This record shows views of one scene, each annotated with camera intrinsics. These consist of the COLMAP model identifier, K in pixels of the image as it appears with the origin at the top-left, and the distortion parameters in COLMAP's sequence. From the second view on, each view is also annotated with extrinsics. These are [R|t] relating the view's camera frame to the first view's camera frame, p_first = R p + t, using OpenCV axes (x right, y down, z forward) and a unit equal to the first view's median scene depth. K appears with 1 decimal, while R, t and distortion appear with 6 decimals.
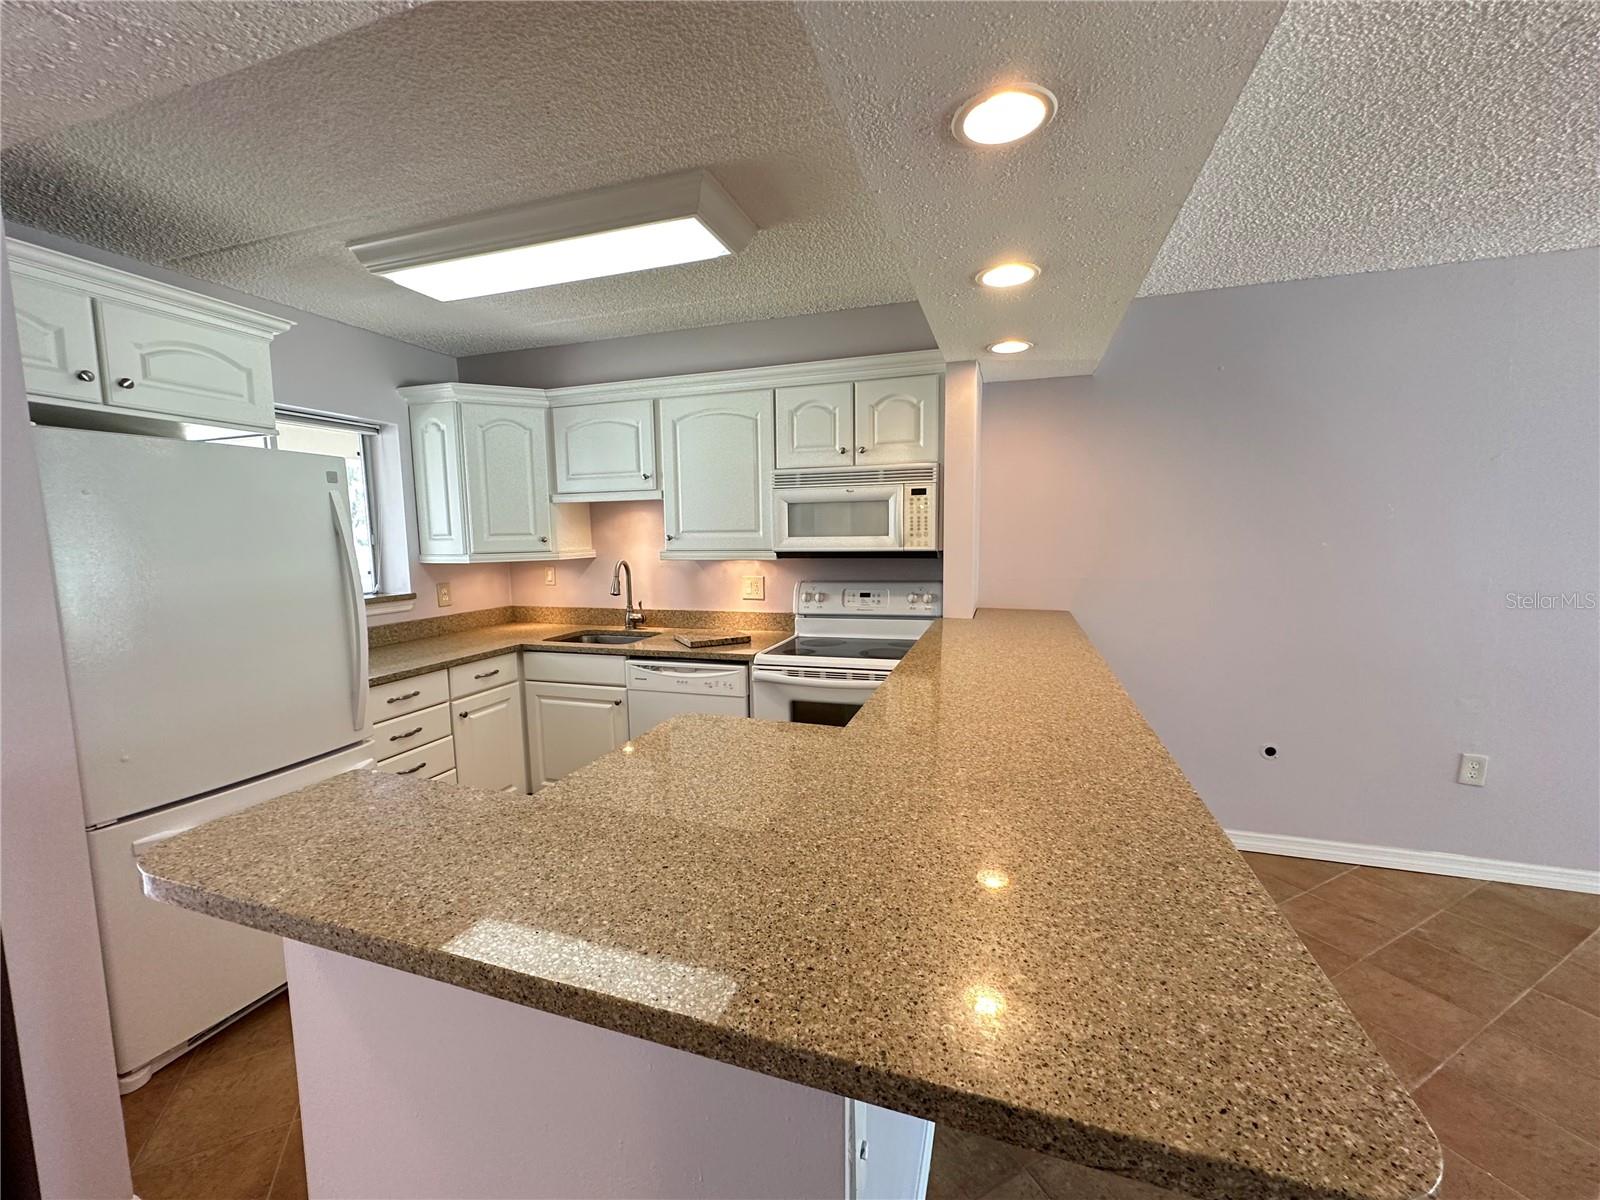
lens RADIAL K [[640.5, 0, 801.4], [0, 640.5, 603.3], [0, 0, 1]] dist [-0.003320, 0.000965]
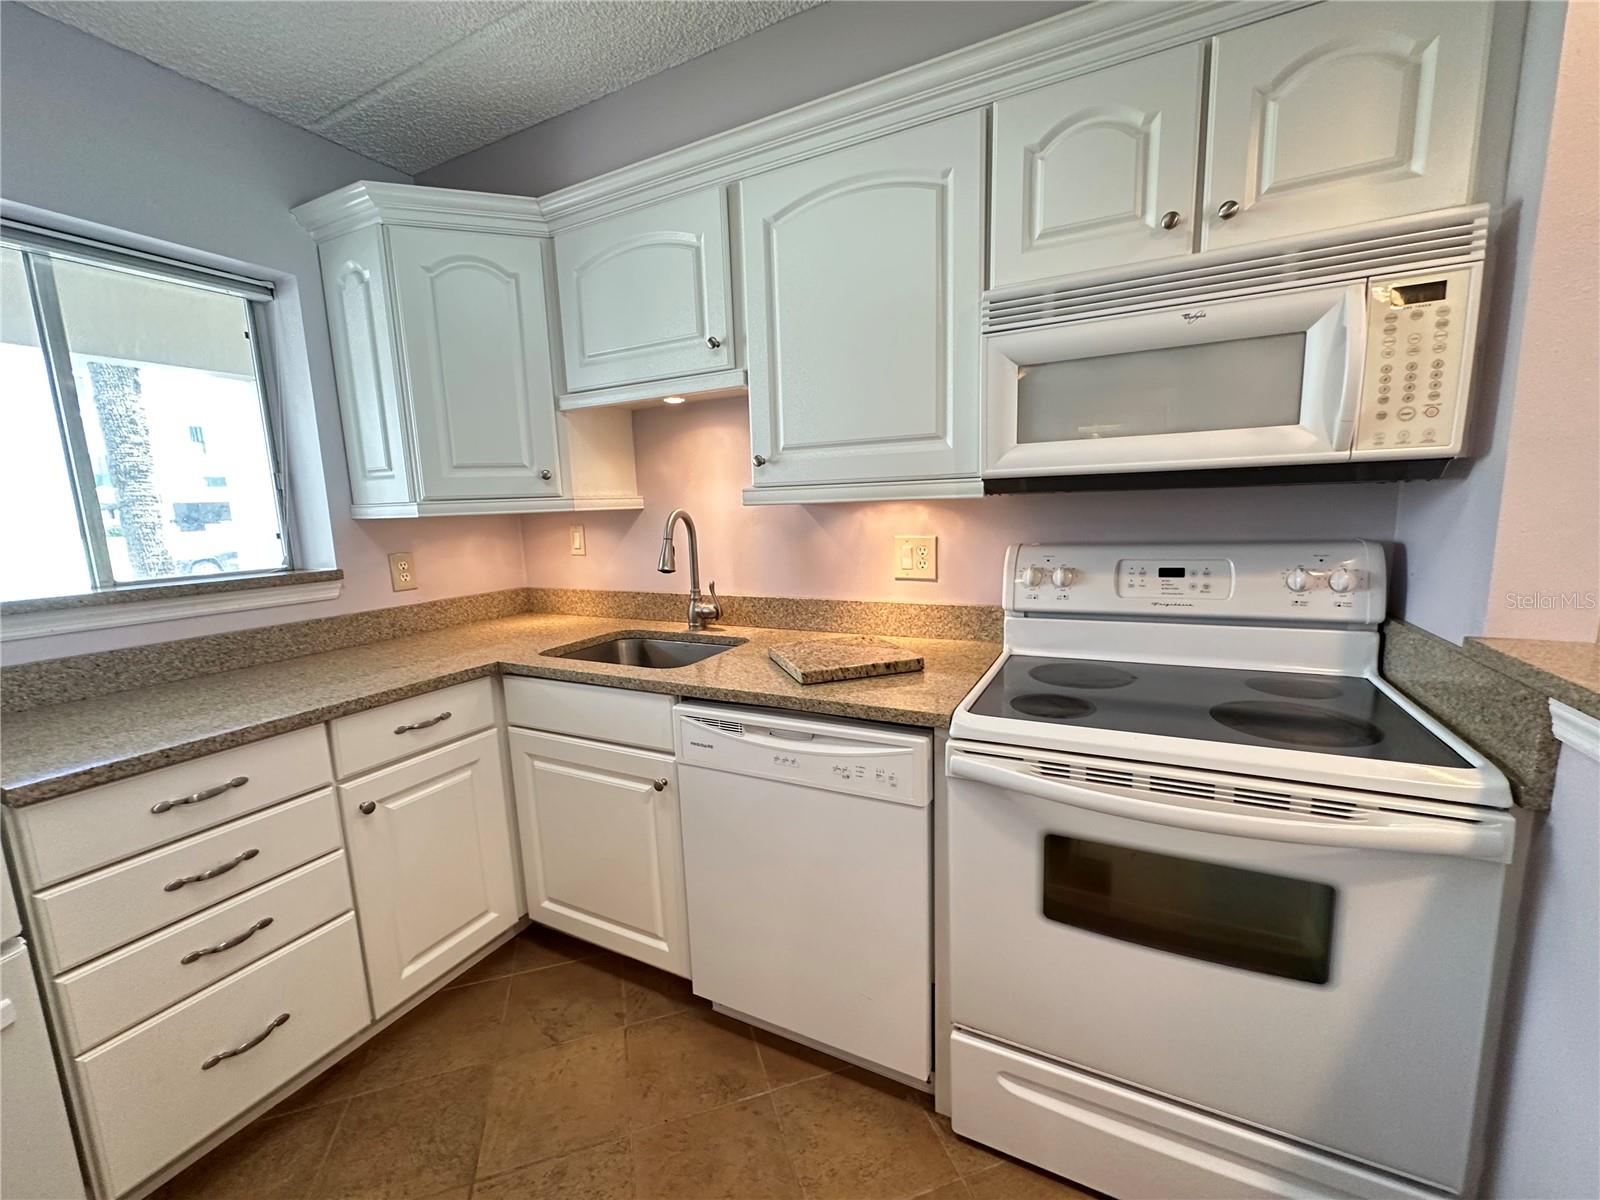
lens RADIAL K [[640.5, 0, 801.9], [0, 640.5, 601.5], [0, 0, 1]] dist [-0.003320, 0.000965]
pose [[0.988013, 0.005583, -0.154269, -0.092910], [0.001386, 0.998984, 0.045035, -0.013014], [0.154364, -0.044709, 0.987002, 0.495997]]
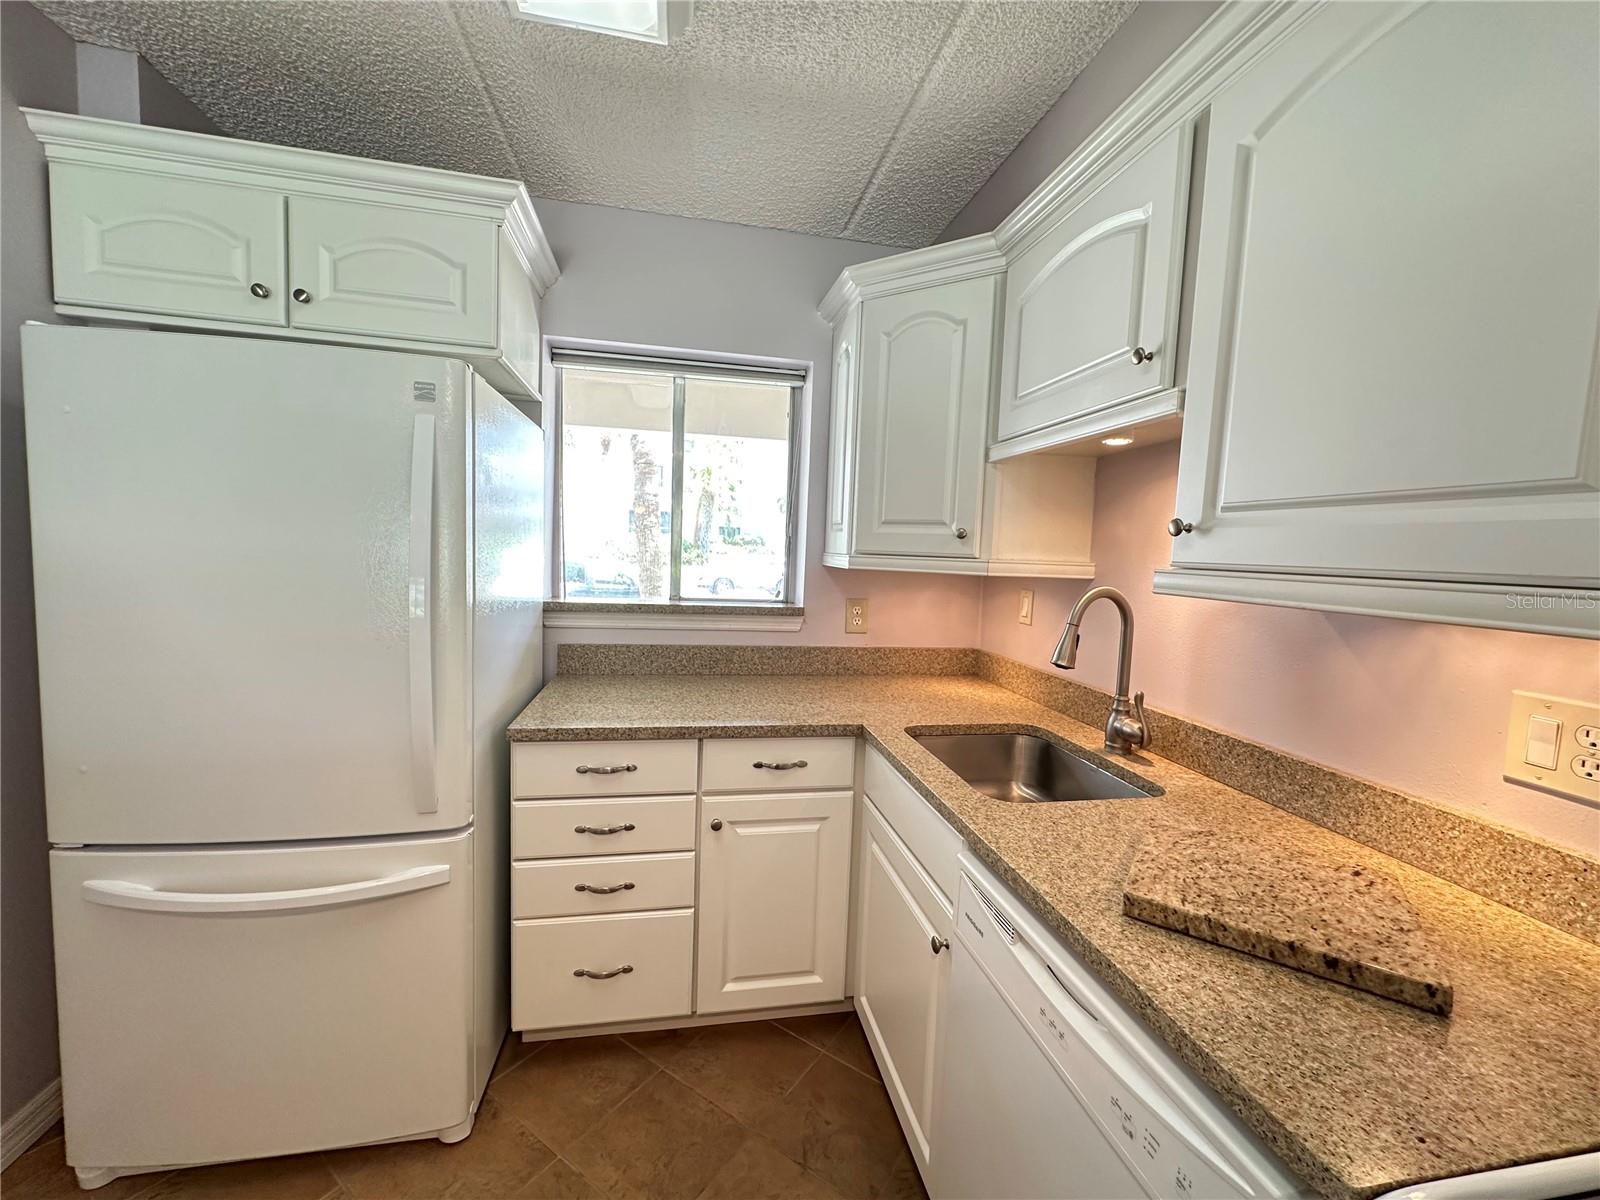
lens RADIAL K [[640.5, 0, 799.6], [0, 640.5, 602.0], [0, 0, 1]] dist [-0.003320, 0.000965]
pose [[0.485787, 0.106164, -0.867606, -0.014095], [-0.142189, 0.988973, 0.041401, -0.051334], [0.862435, 0.103253, 0.495526, 0.680311]]
